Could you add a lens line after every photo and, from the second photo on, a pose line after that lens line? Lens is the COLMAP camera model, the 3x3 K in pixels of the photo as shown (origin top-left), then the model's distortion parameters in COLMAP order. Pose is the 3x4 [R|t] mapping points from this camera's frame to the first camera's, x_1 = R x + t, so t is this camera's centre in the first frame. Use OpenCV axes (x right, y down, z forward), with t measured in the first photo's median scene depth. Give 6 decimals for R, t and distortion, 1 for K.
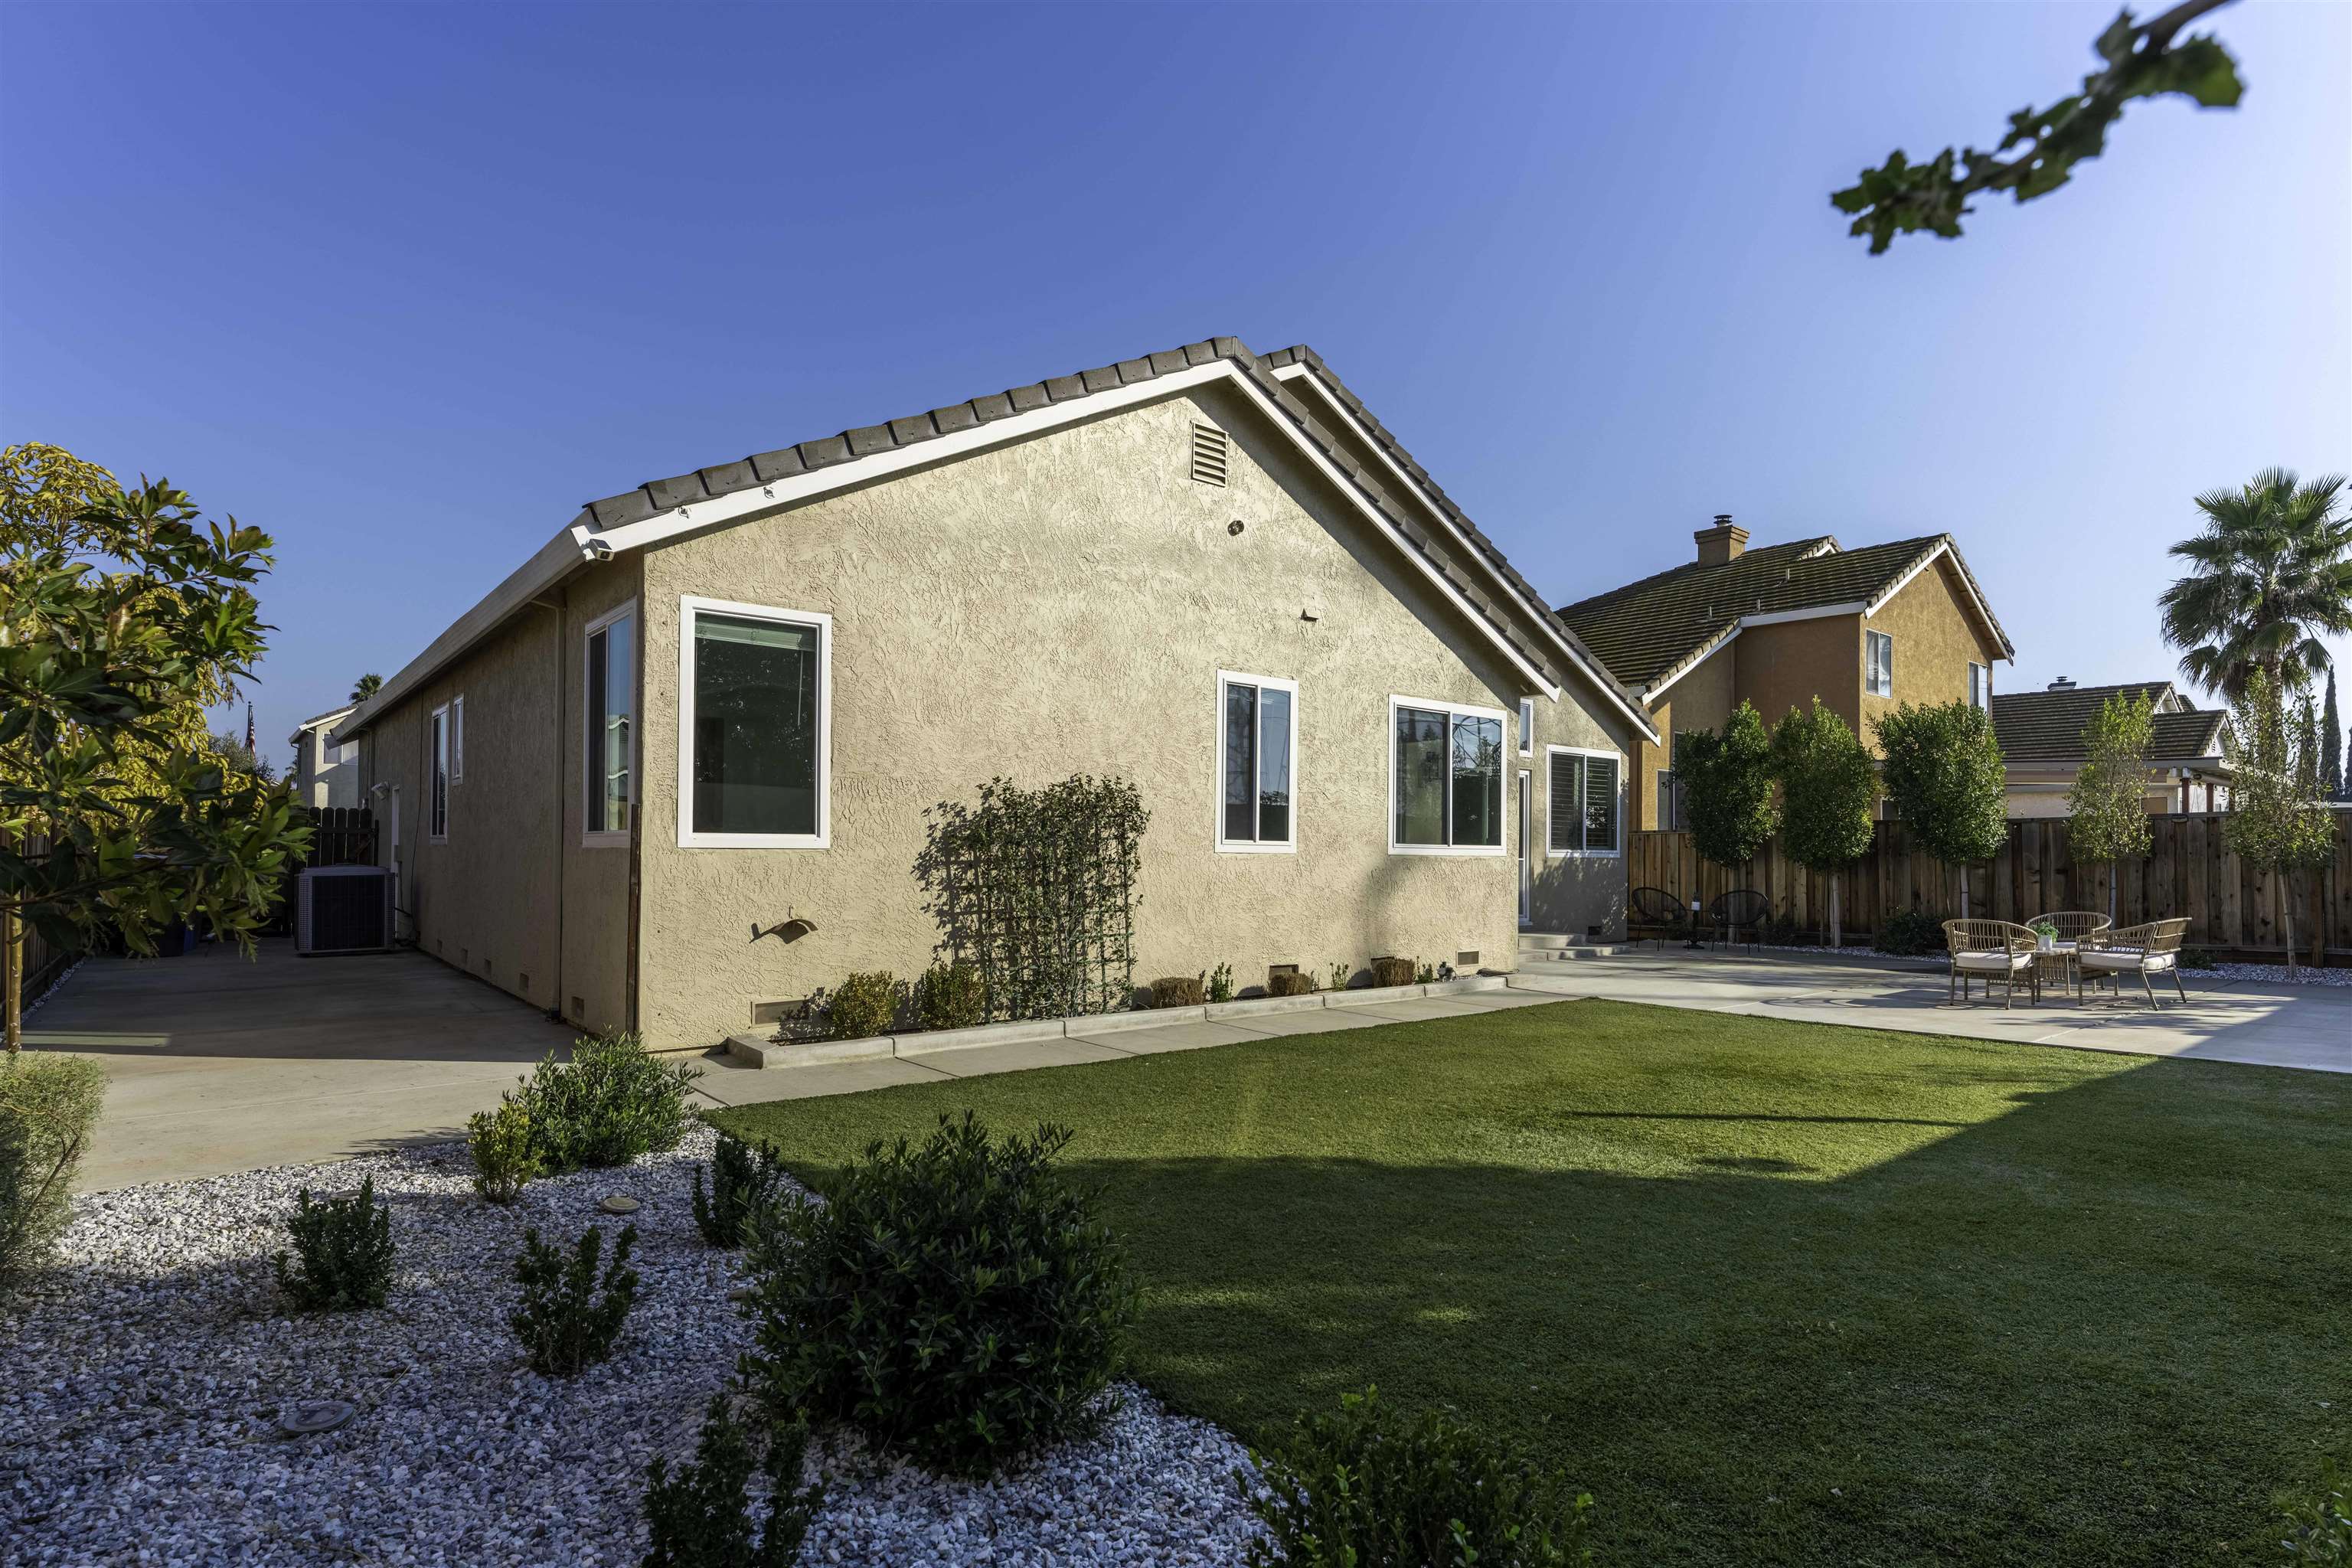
lens RADIAL K [[1187.6, 0, 1229.2], [0, 1187.6, 837.6], [0, 0, 1]] dist [-0.000561, 0.000304]
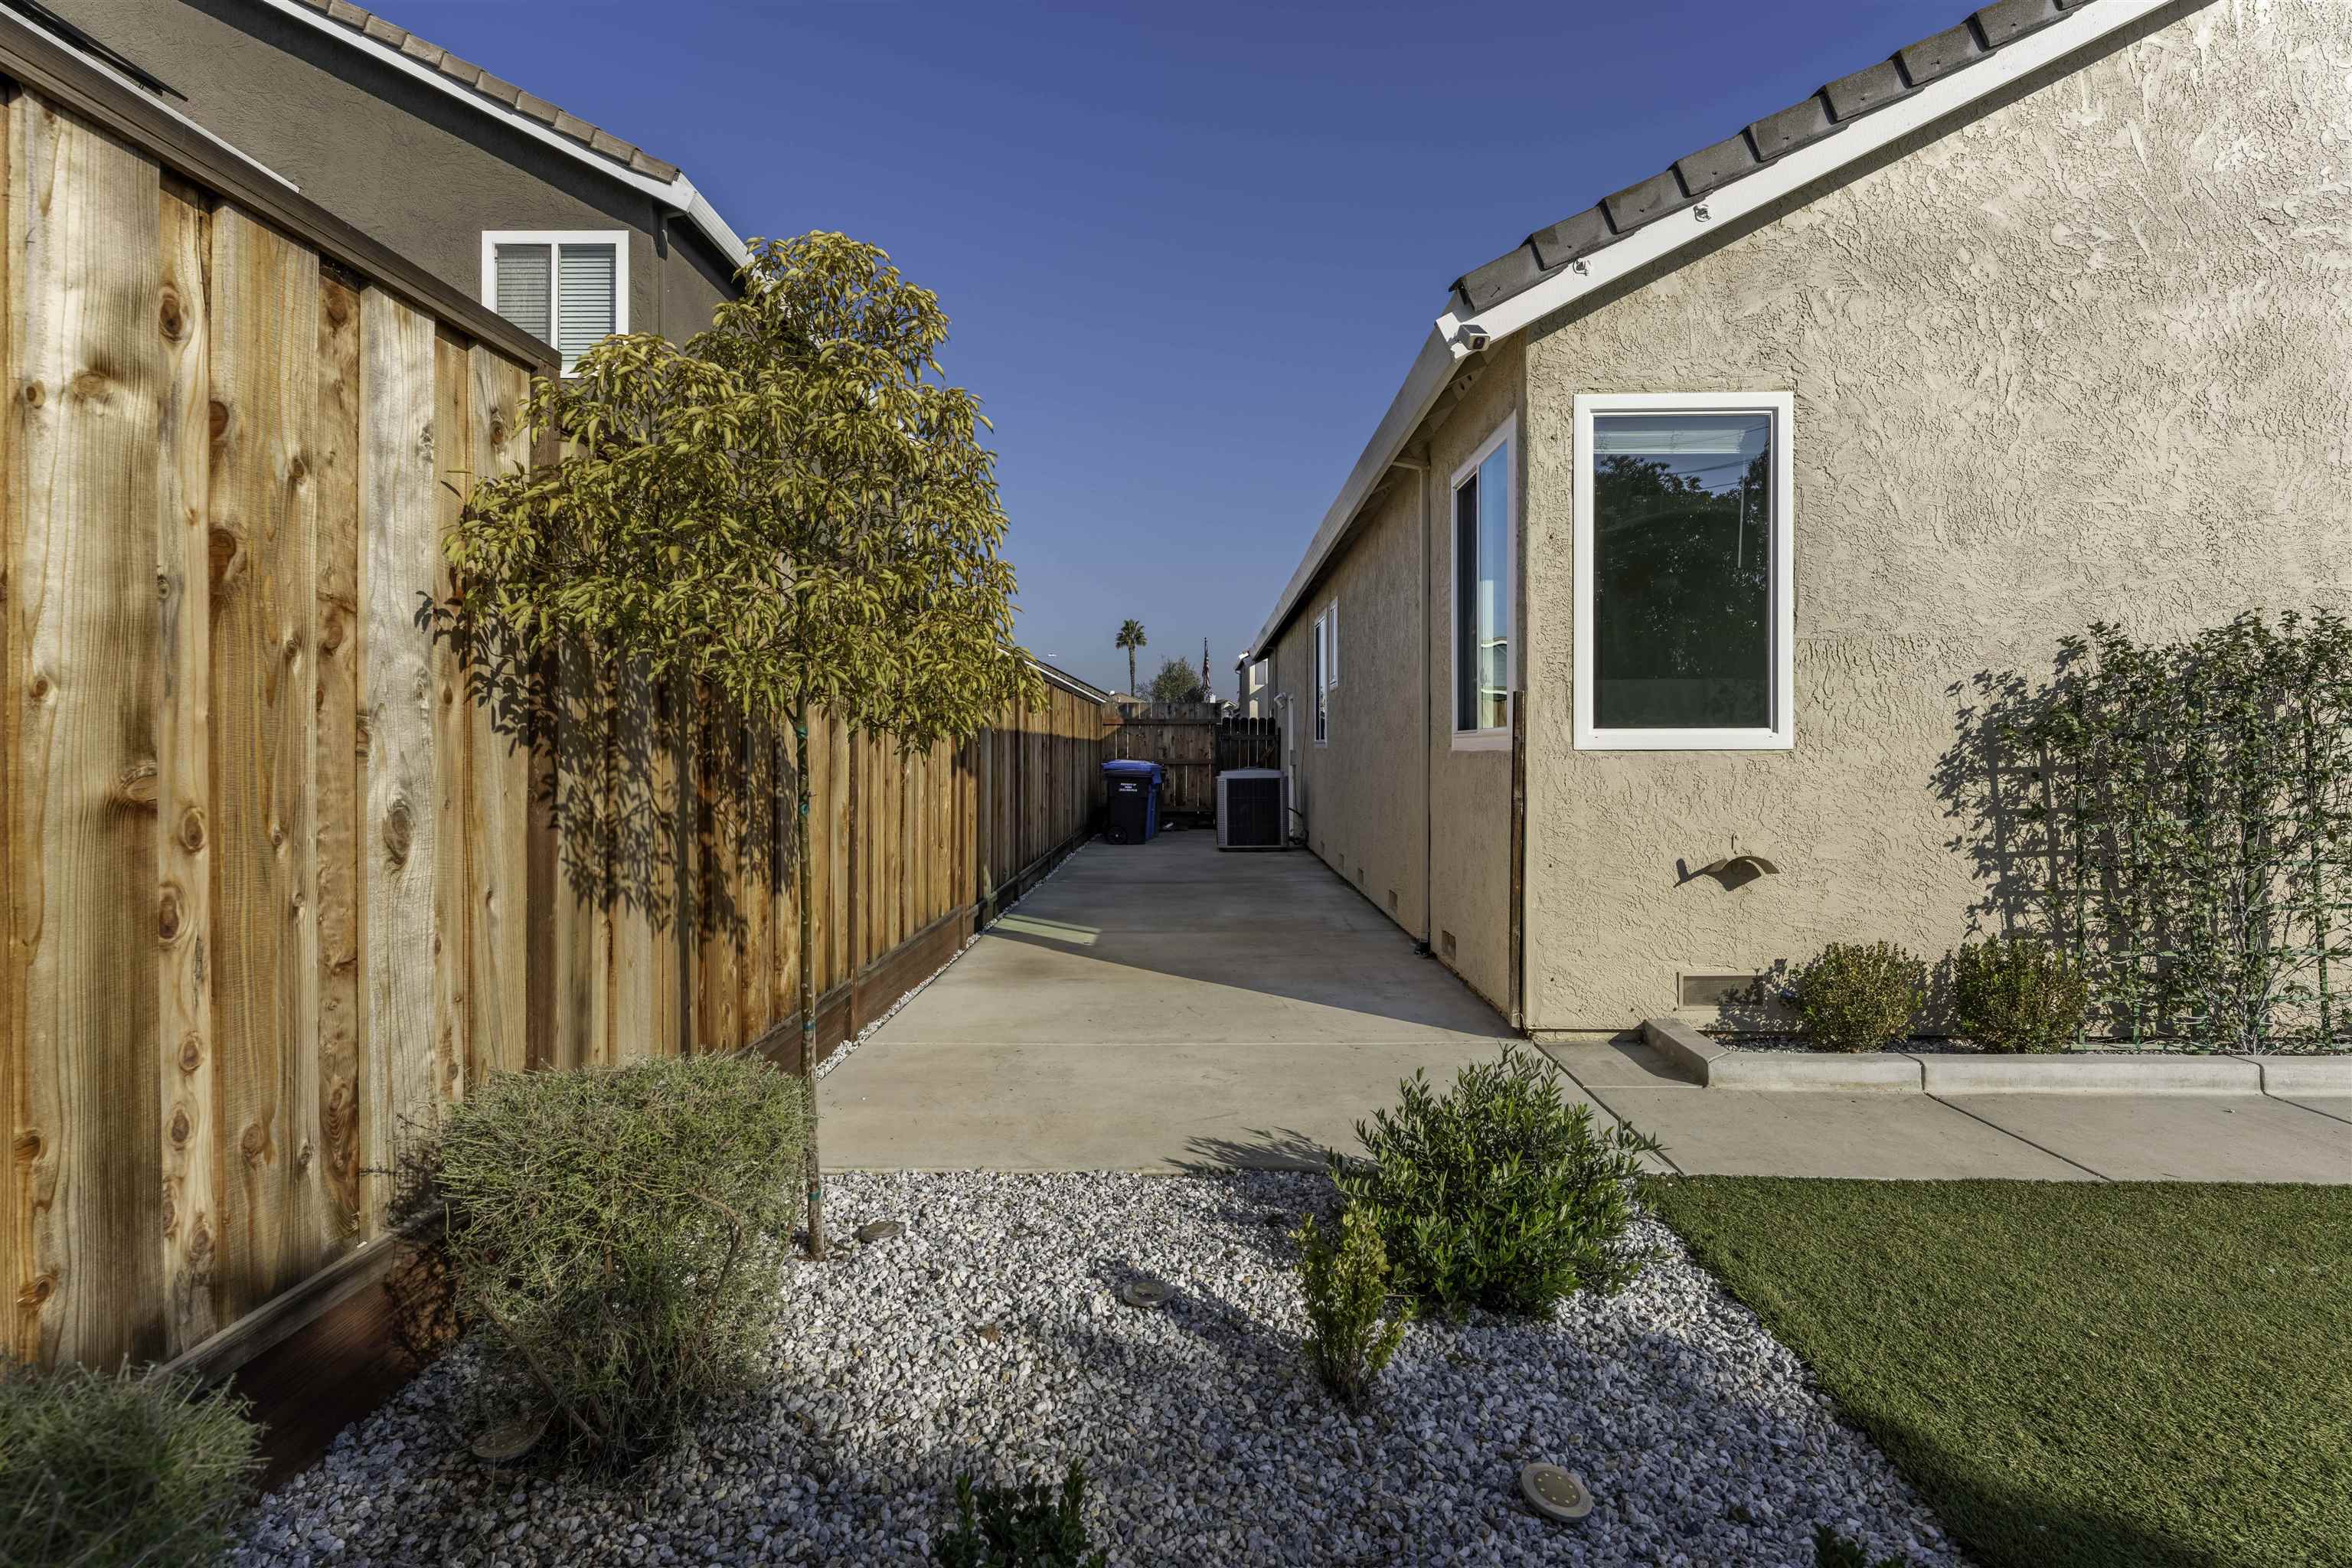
lens RADIAL K [[1187.6, 0, 1184.4], [0, 1187.6, 763.6], [0, 0, 1]] dist [-0.000561, 0.000304]
pose [[0.756419, -0.001268, -0.654086, -0.155379], [0.014783, 0.999776, 0.015158, 0.002160], [0.653920, -0.021135, 0.756268, 0.272429]]
